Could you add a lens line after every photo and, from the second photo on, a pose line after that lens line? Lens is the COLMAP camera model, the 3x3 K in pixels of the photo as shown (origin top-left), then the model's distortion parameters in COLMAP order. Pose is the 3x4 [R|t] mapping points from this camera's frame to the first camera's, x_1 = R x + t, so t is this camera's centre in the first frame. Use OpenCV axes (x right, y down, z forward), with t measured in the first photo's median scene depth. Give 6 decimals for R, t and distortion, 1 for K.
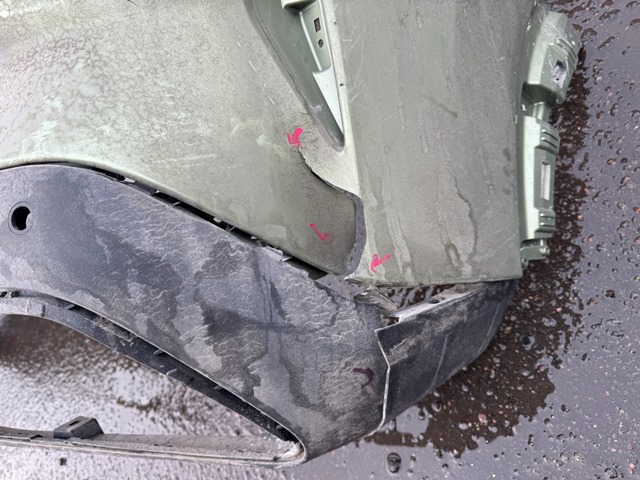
lens RADIAL K [[455.6, 0, 338.9], [0, 455.6, 241.0], [0, 0, 1]] dist [0.002205, -0.004239]
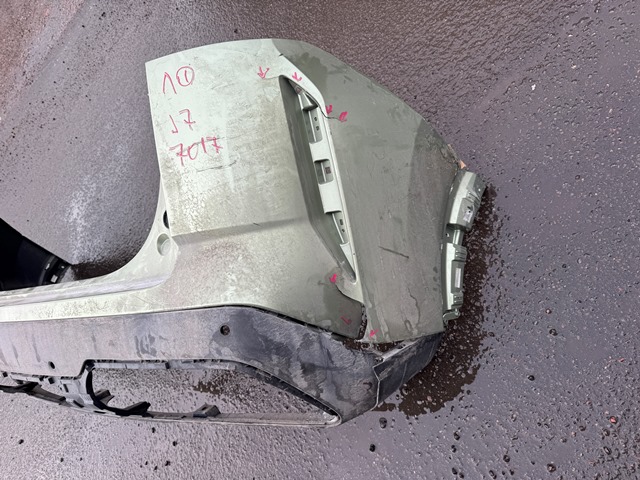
lens RADIAL K [[442.1, 0, 337.5], [0, 442.1, 237.7], [0, 0, 1]] dist [0.062694, -0.071575]
pose [[0.999400, -0.028117, 0.020216, -0.111090], [0.026796, 0.997659, 0.062909, -0.534249], [-0.021937, -0.062330, 0.997815, -1.057212]]
